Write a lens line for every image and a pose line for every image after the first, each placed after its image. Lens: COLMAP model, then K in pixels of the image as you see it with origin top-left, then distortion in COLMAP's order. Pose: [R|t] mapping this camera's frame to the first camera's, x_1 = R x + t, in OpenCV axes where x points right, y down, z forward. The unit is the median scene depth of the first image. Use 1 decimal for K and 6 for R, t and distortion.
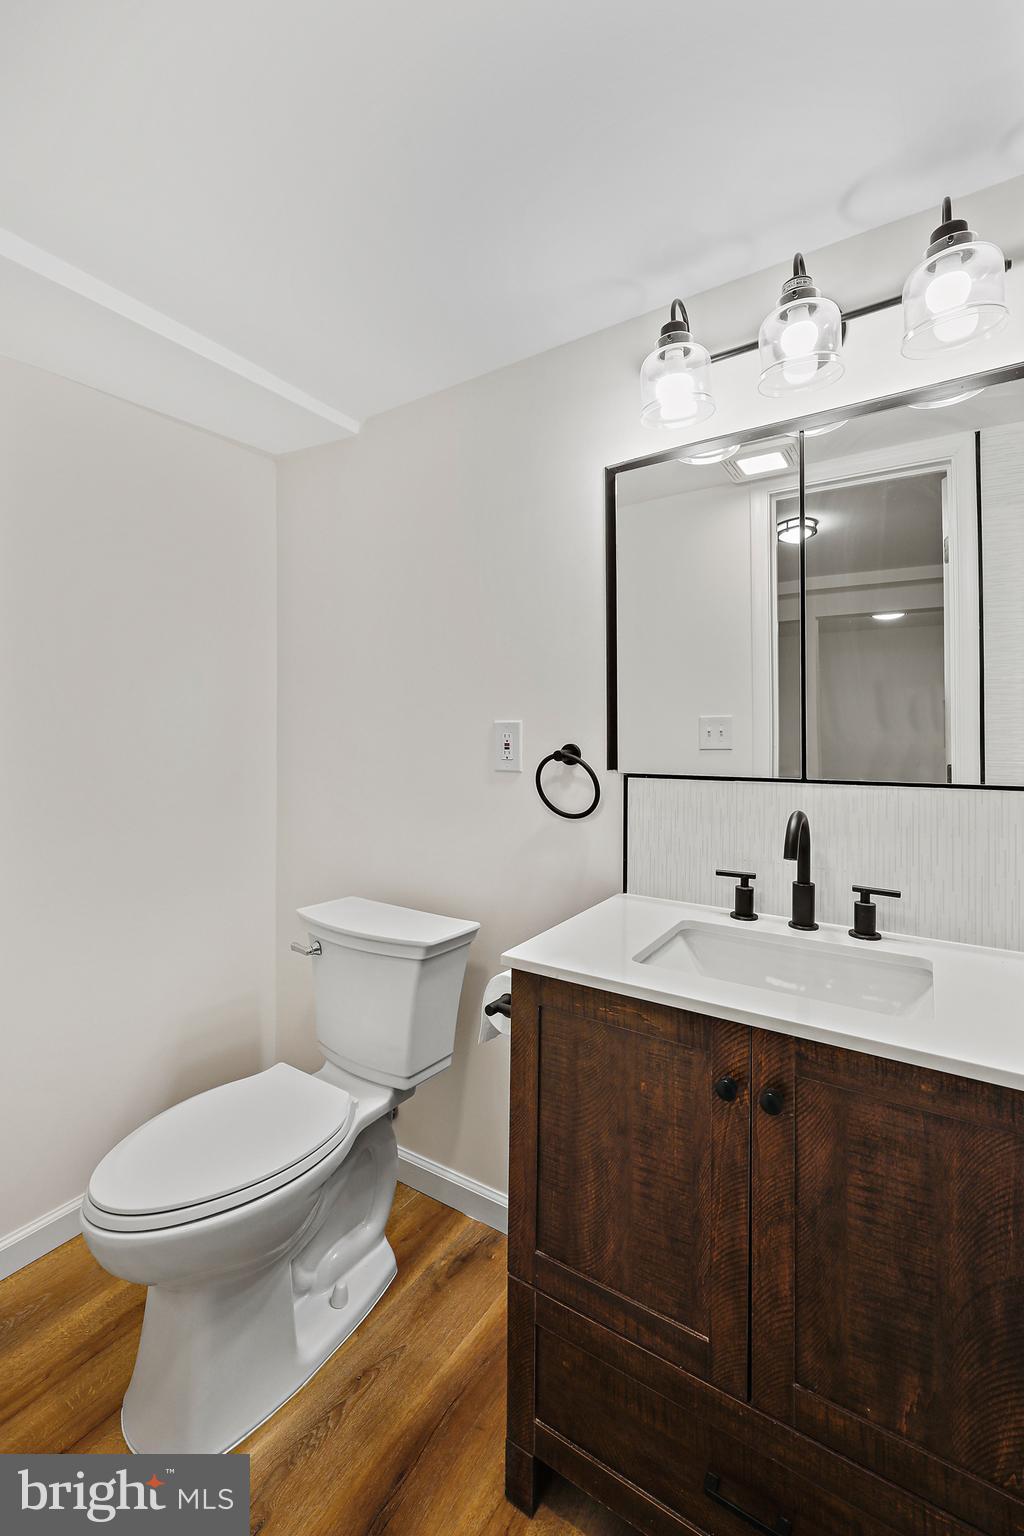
lens RADIAL K [[628.1, 0, 514.4], [0, 628.1, 730.8], [0, 0, 1]] dist [-0.000043, 0.000457]
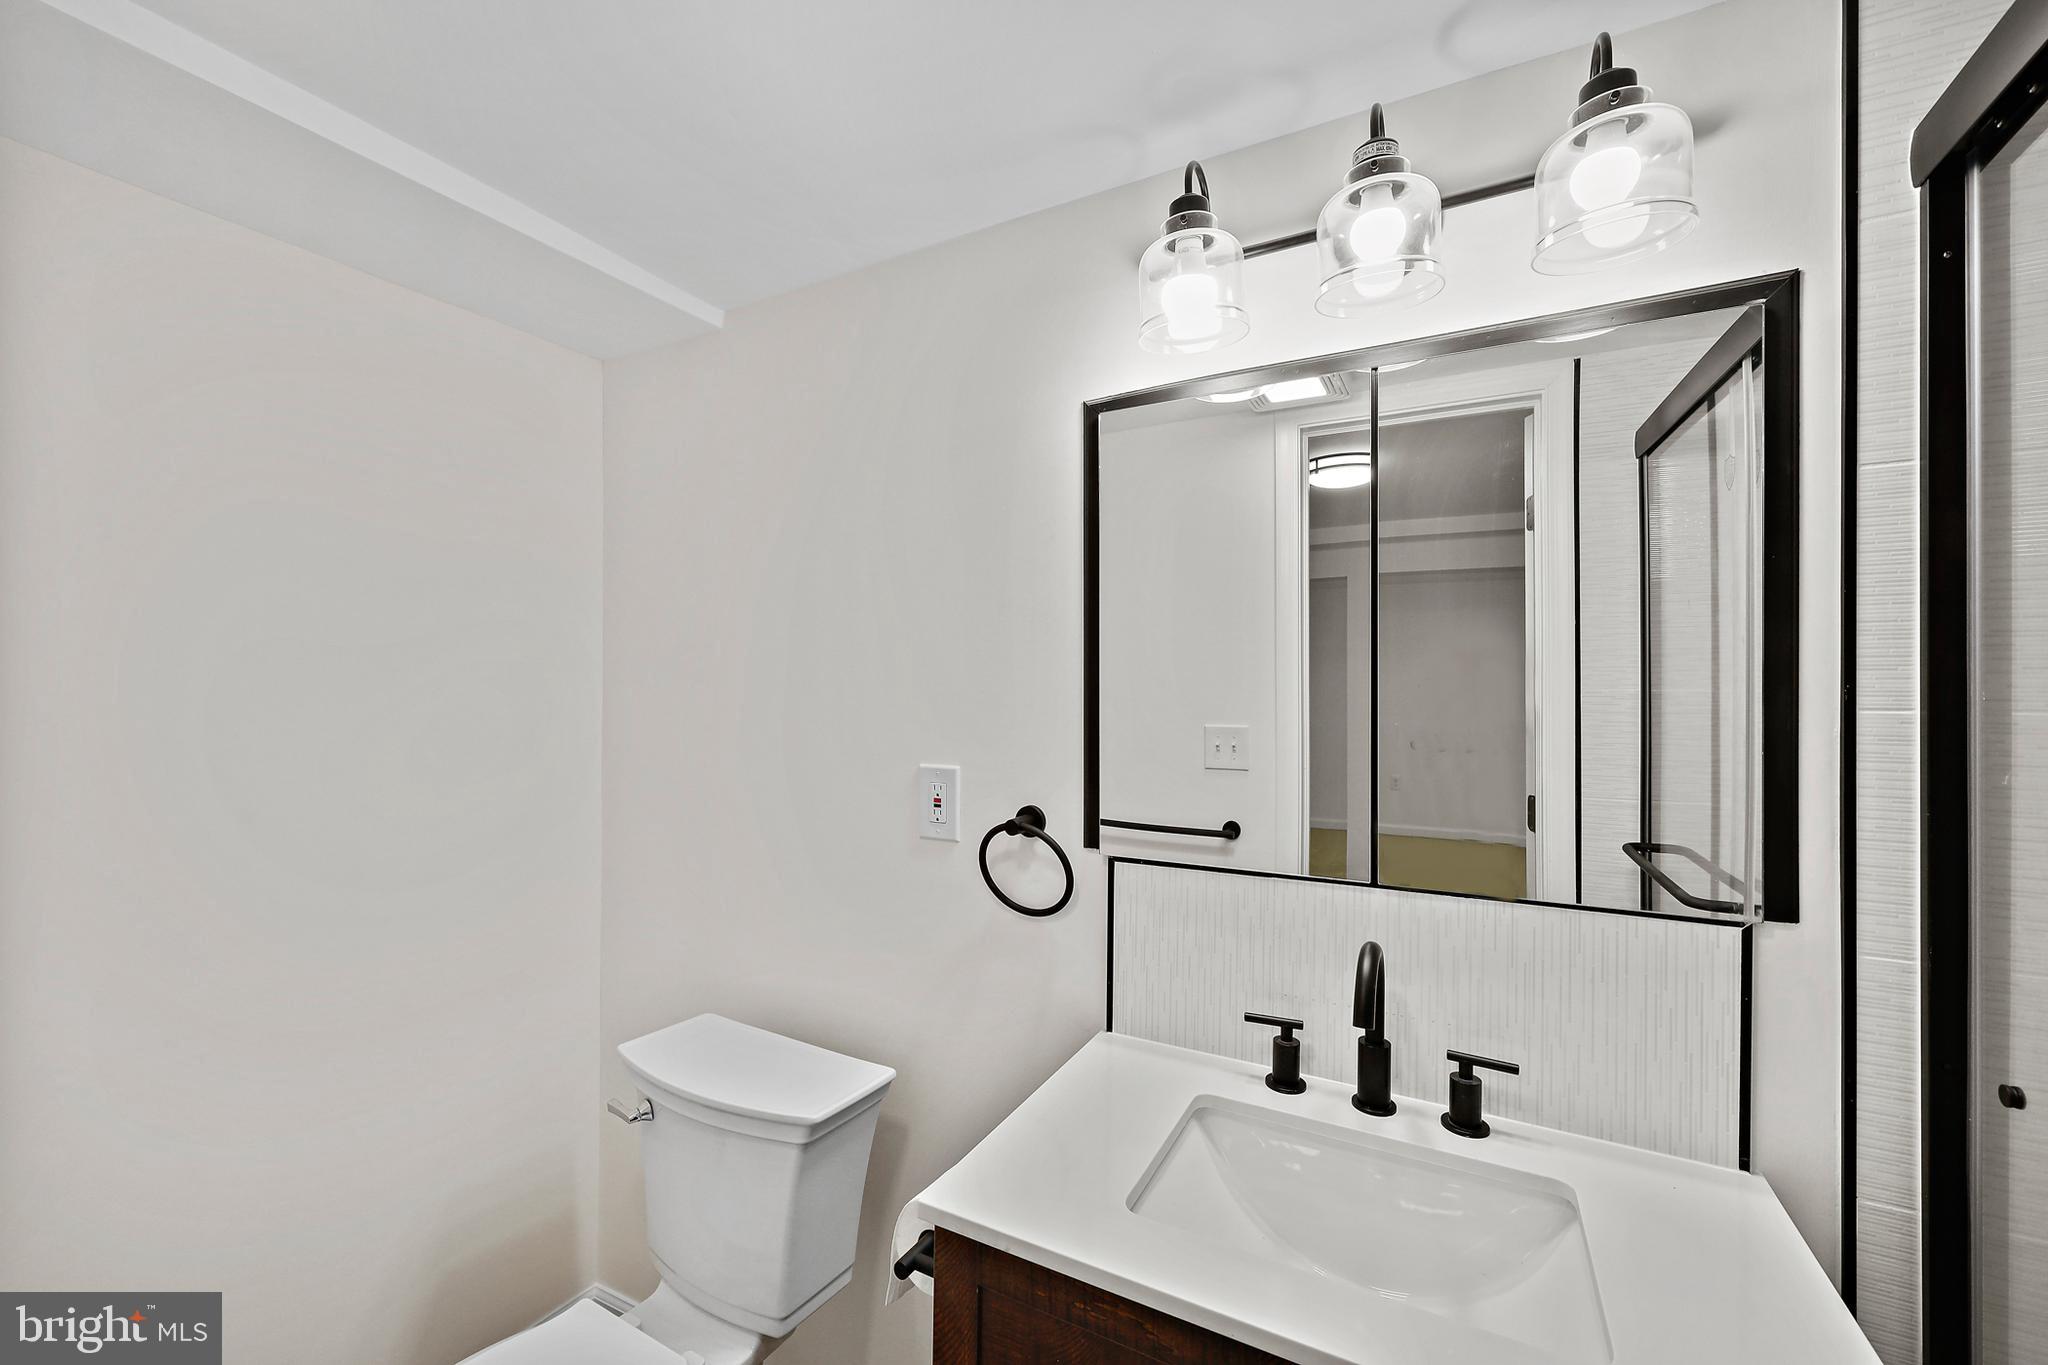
lens RADIAL K [[801.8, 0, 1024.2], [0, 801.8, 694.5], [0, 0, 1]] dist [0.002002, 0.000529]
pose [[0.996671, 0.004411, 0.081413, 0.013838], [-0.004576, 0.999988, 0.001847, -0.123370], [-0.081404, -0.002214, 0.996679, 0.166365]]
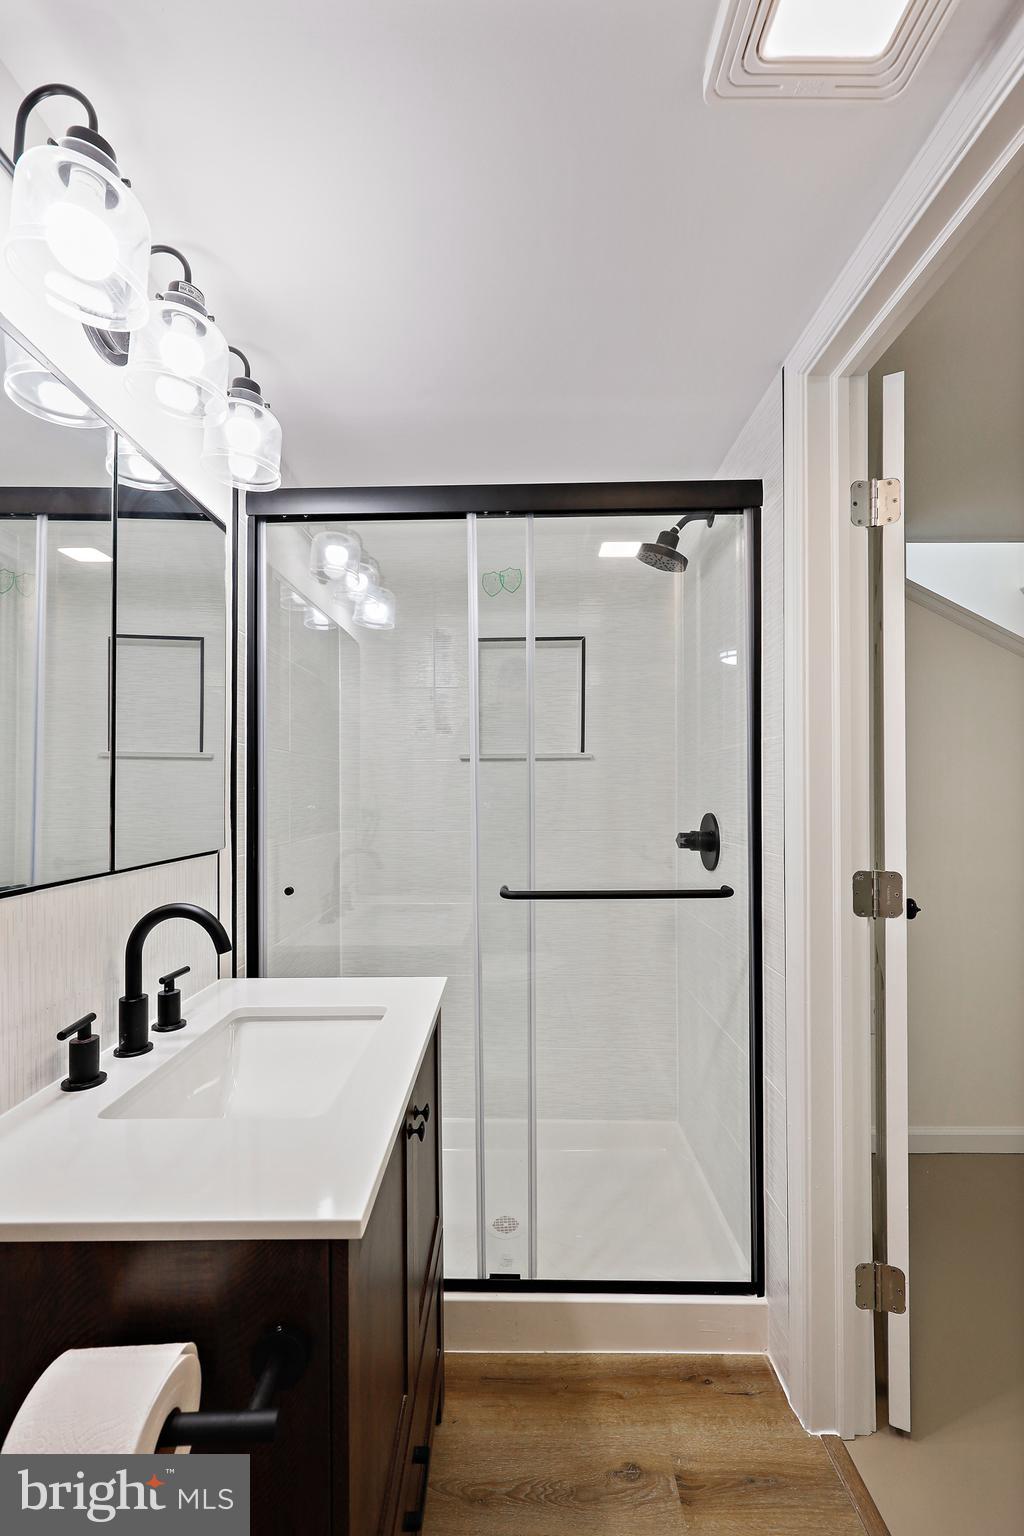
lens RADIAL K [[637.6, 0, 509.6], [0, 637.6, 787.3], [0, 0, 1]] dist [-0.000888, 0.000386]
pose [[-0.544109, 0.013760, 0.838902, -0.482986], [0.007480, 0.999905, -0.011550, -0.015576], [-0.838981, -0.000010, -0.544161, 0.995458]]
